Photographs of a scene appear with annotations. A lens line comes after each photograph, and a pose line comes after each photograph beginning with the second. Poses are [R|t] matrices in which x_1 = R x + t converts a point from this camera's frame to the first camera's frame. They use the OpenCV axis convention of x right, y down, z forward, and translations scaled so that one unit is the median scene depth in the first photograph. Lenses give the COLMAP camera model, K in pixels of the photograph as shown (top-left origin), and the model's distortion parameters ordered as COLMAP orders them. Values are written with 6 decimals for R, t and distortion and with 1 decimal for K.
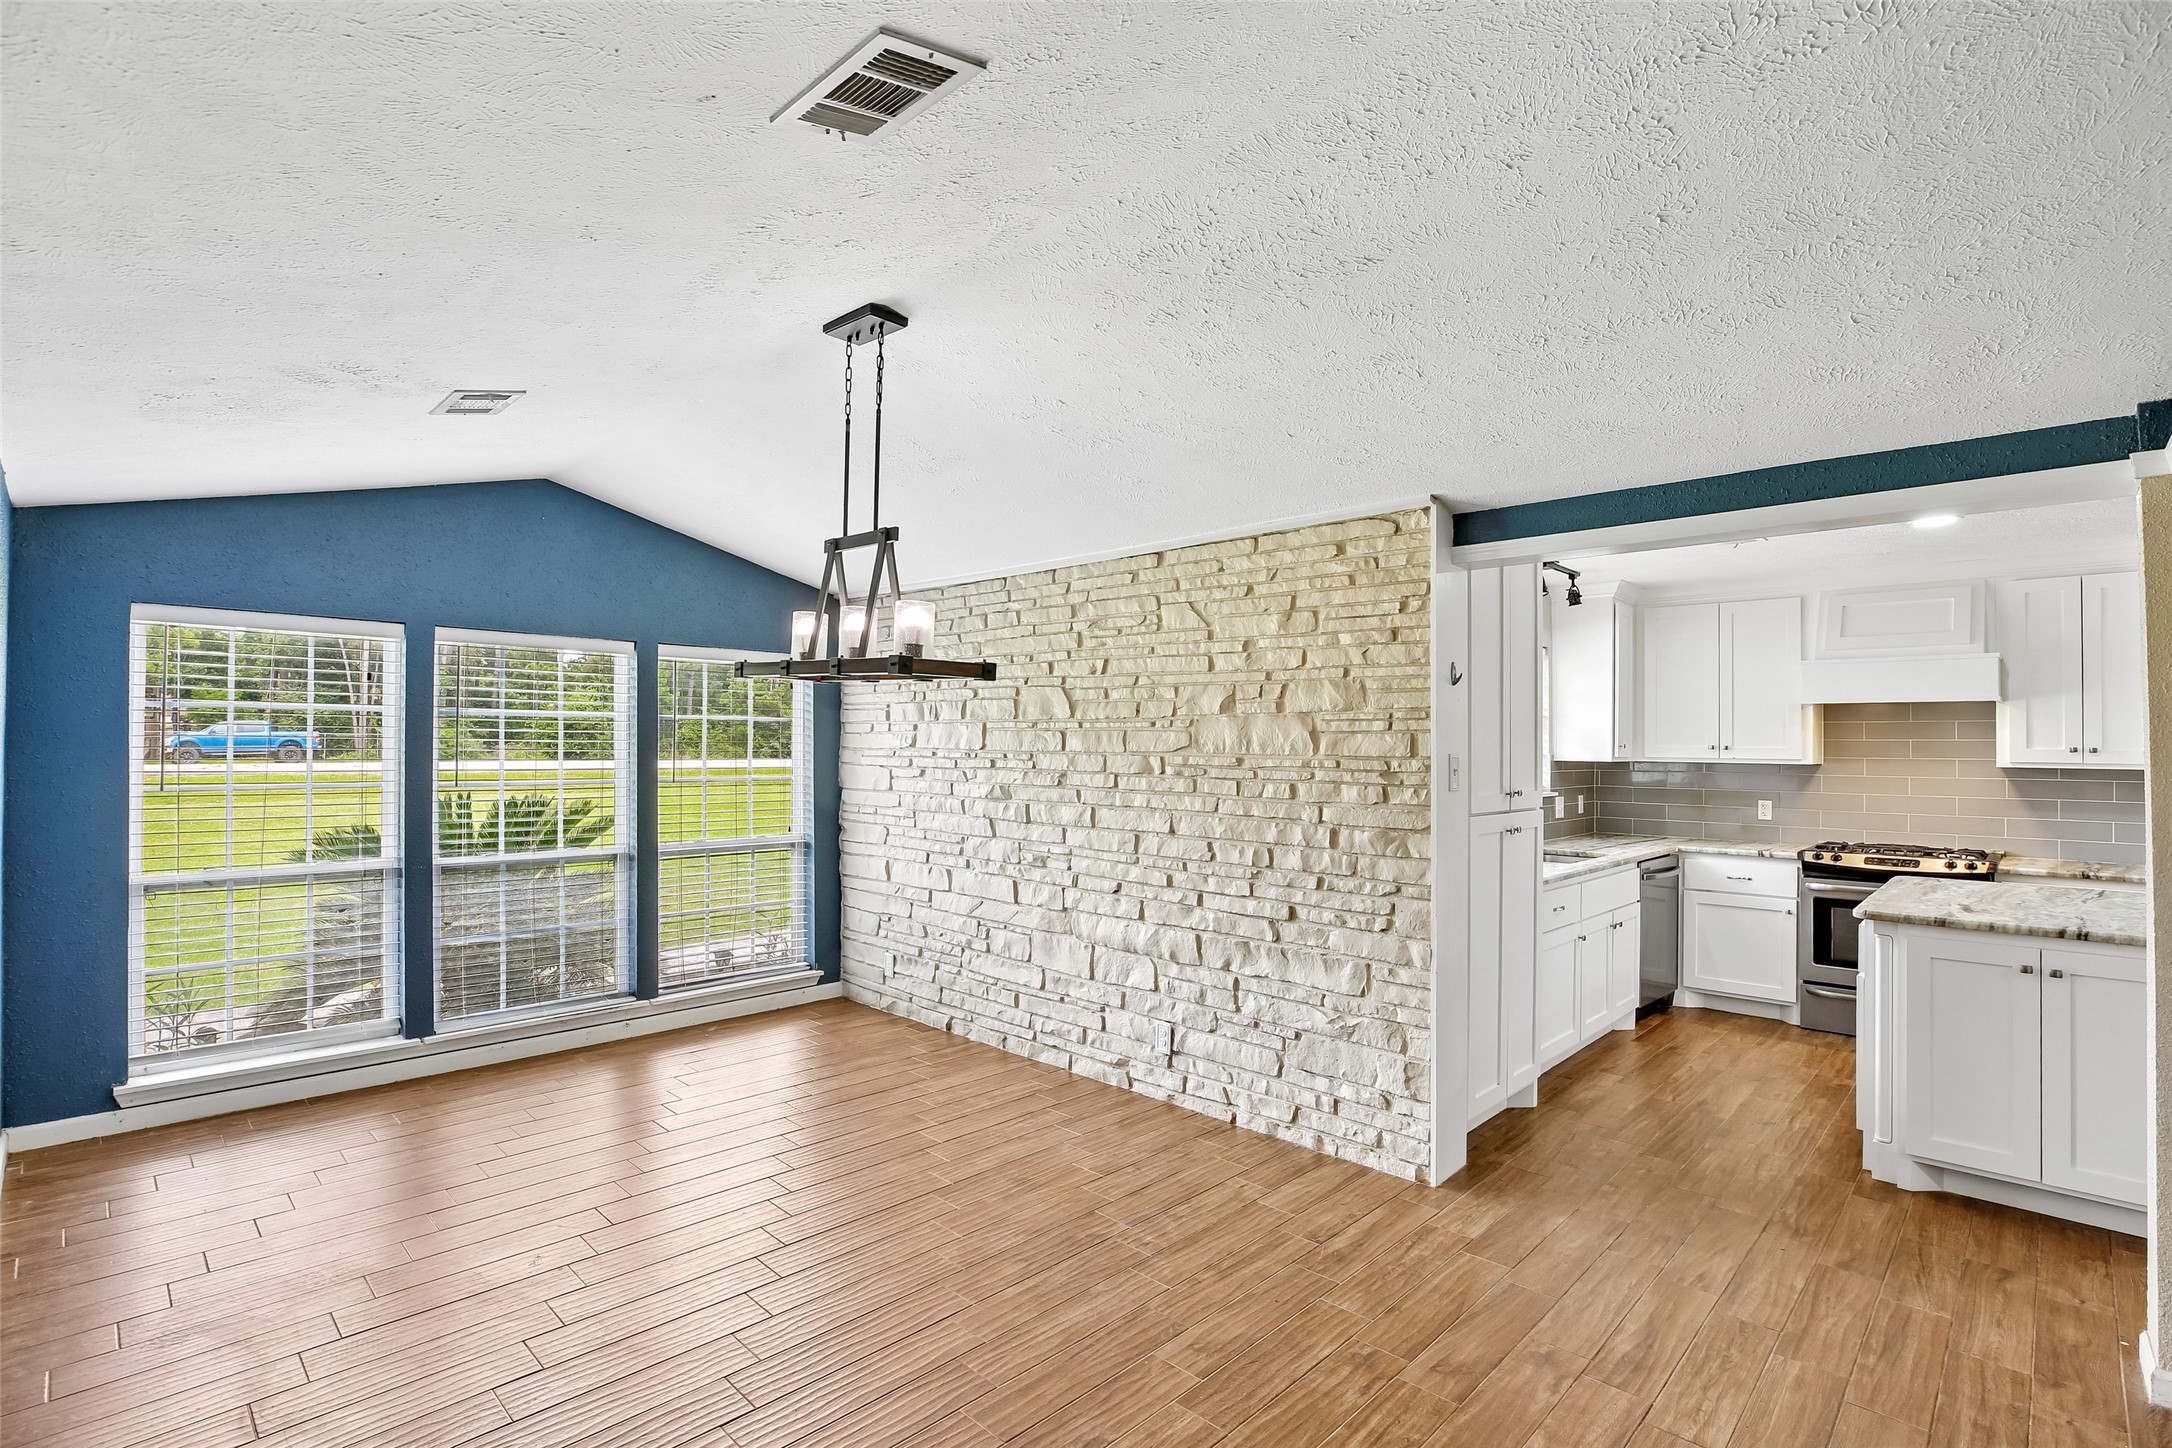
lens RADIAL K [[1022.7, 0, 1087.2], [0, 1022.7, 730.0], [0, 0, 1]] dist [-0.046008, 0.014779]
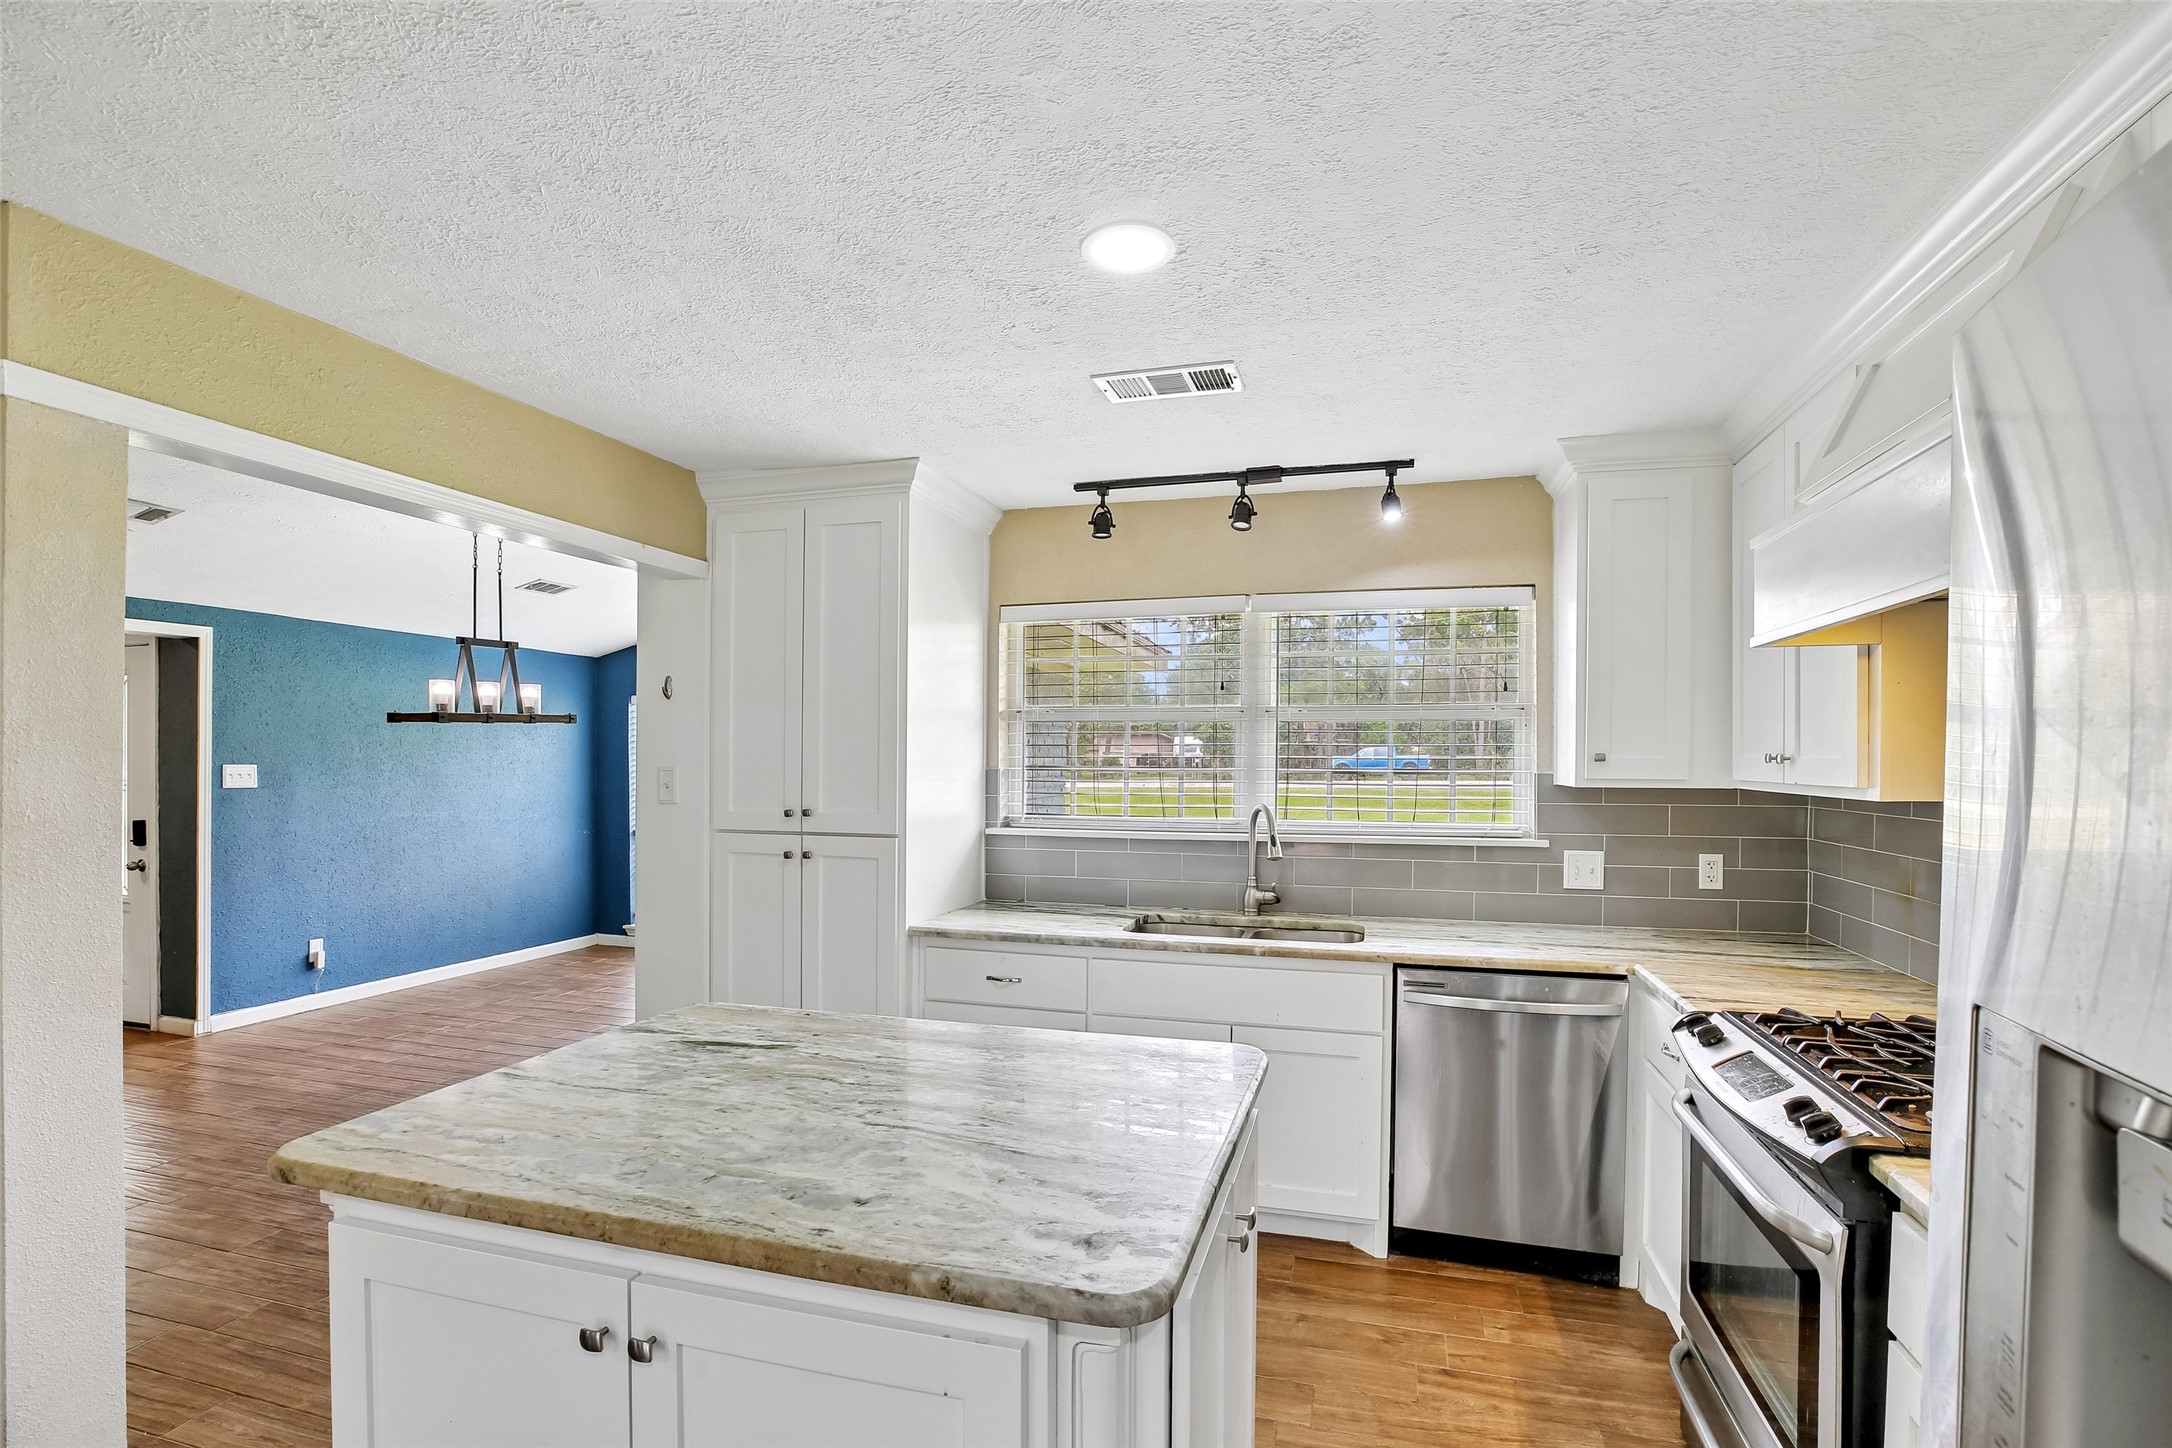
lens RADIAL K [[1016.9, 0, 1095.3], [0, 1016.9, 763.4], [0, 0, 1]] dist [-0.052363, 0.015750]
pose [[0.475262, -0.004137, -0.879835, 1.216347], [0.013708, 0.999902, 0.002704, 0.020230], [0.879738, -0.013346, 0.475272, 0.753593]]
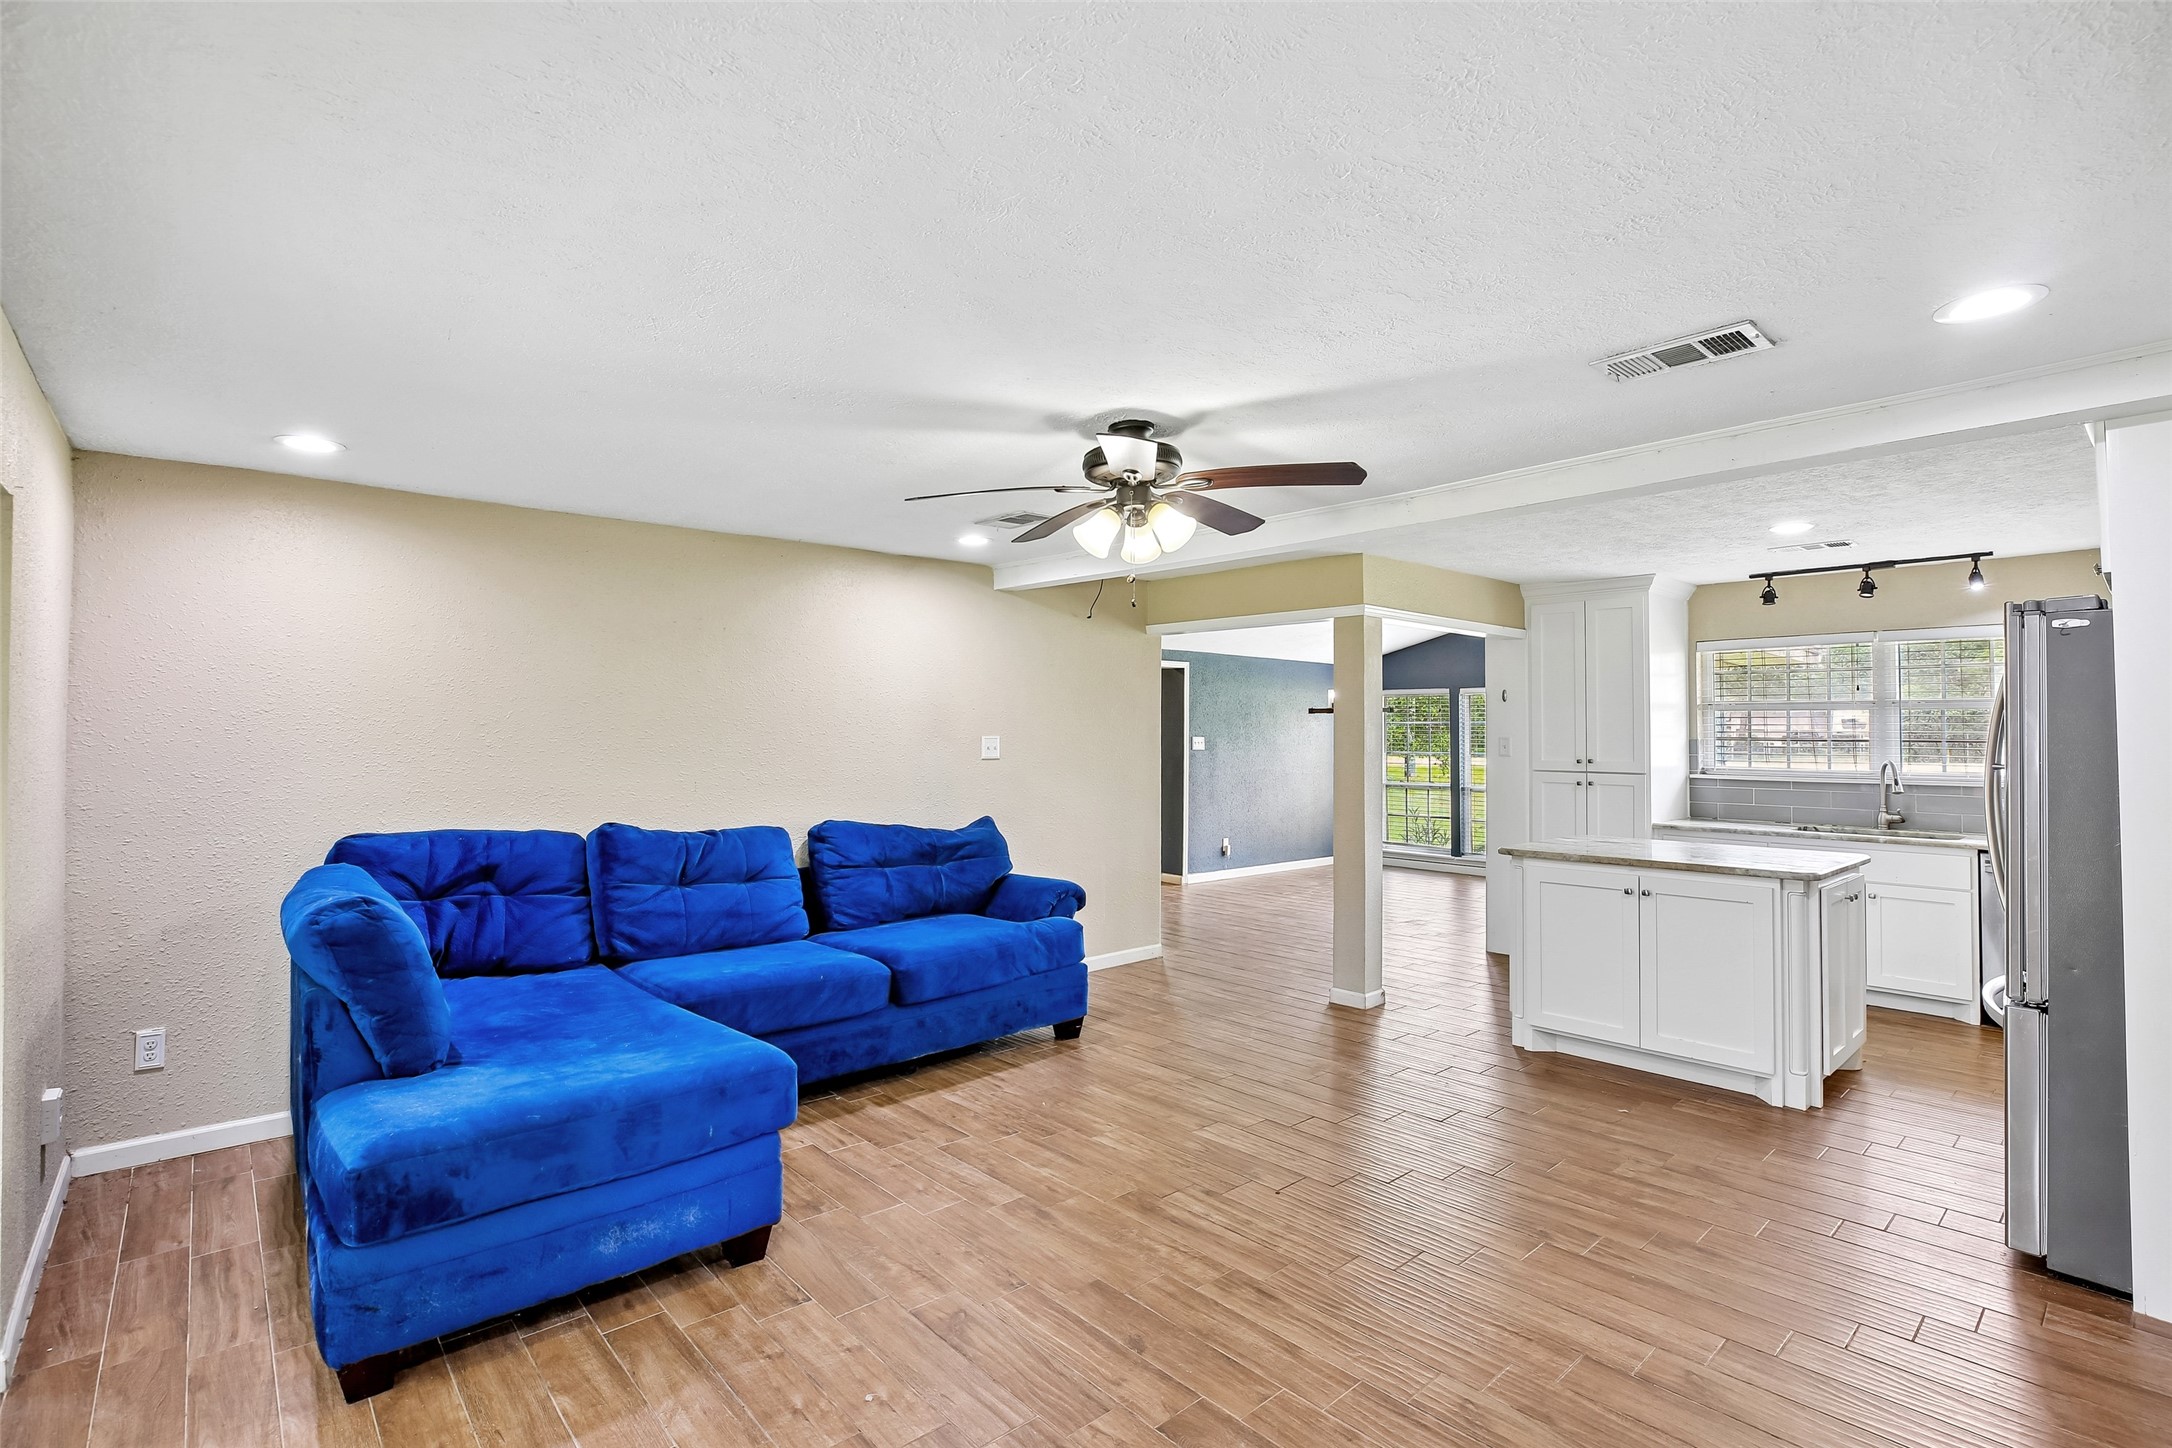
lens RADIAL K [[1021.6, 0, 1084.6], [0, 1021.6, 692.1], [0, 0, 1]] dist [-0.021991, 0.000708]
pose [[-0.066905, -0.050362, -0.996488, 1.987969], [0.008579, 0.998659, -0.051048, 0.025660], [0.997722, -0.011964, -0.066384, 0.273891]]
